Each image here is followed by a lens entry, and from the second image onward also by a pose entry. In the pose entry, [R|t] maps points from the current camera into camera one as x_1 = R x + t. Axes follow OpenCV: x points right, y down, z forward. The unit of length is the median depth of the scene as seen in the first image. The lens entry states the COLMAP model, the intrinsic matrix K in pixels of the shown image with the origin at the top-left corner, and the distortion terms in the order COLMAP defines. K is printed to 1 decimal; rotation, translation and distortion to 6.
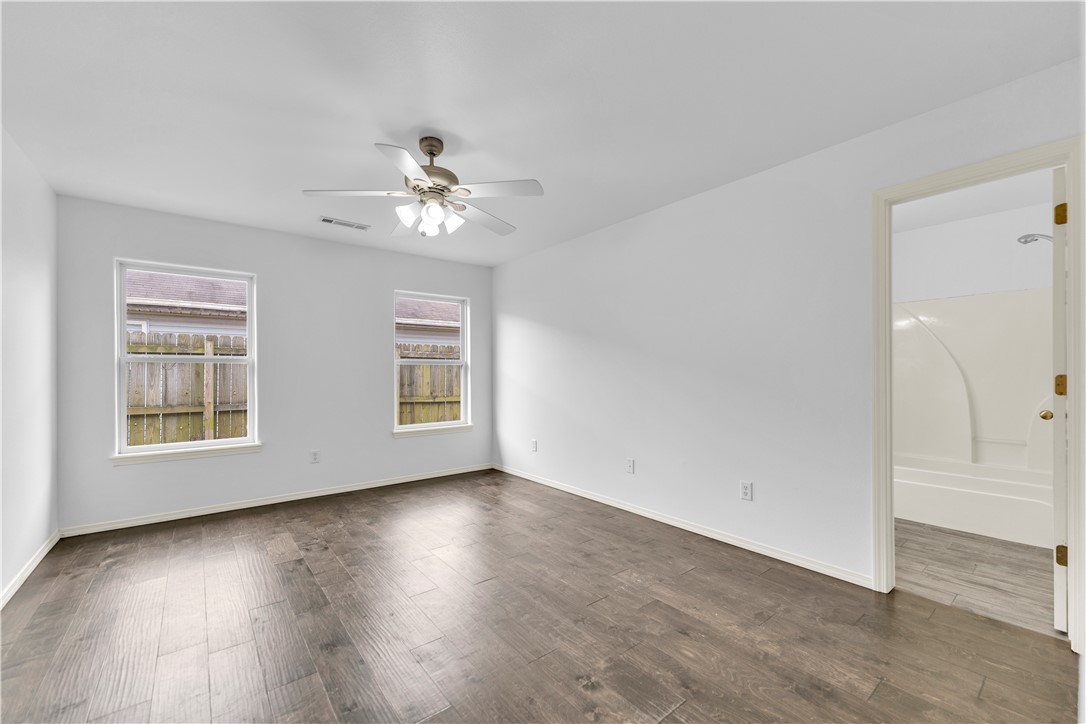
lens RADIAL K [[439.0, 0, 541.9], [0, 439.0, 368.2], [0, 0, 1]] dist [0.003142, -0.000211]
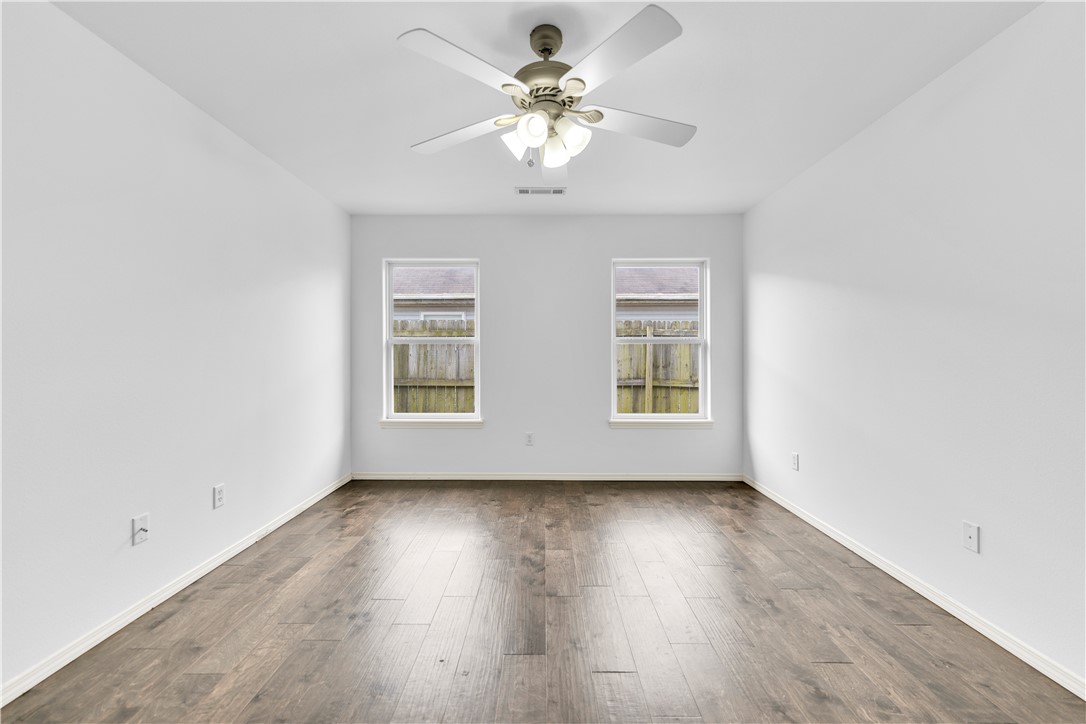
lens RADIAL K [[441.3, 0, 542.7], [0, 441.3, 352.6], [0, 0, 1]] dist [0.003616, 0.000129]
pose [[0.779185, 0.003502, -0.626784, 0.114249], [0.002346, 0.999961, 0.008504, 0.000959], [0.626790, -0.008097, 0.779147, 0.240319]]
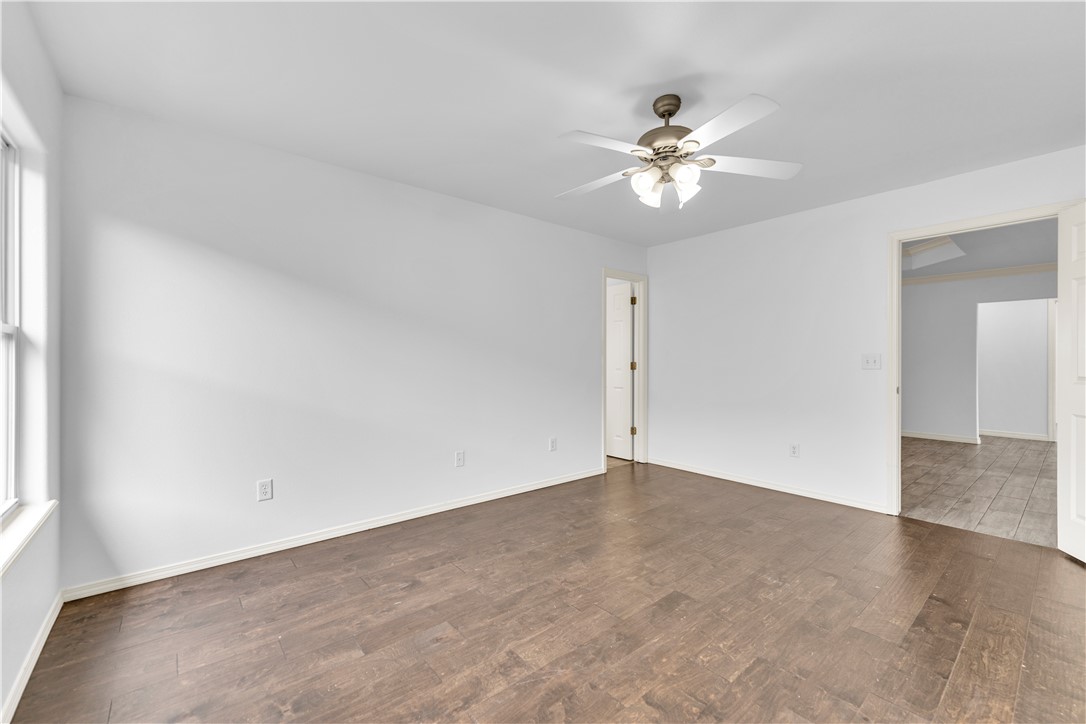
lens RADIAL K [[439.0, 0, 541.9], [0, 439.0, 368.2], [0, 0, 1]] dist [0.003142, -0.000211]
pose [[-0.022093, -0.008558, 0.999719, -0.630877], [-0.007449, 0.999937, 0.008395, 0.014268], [-0.999728, -0.007261, -0.022156, 0.714596]]
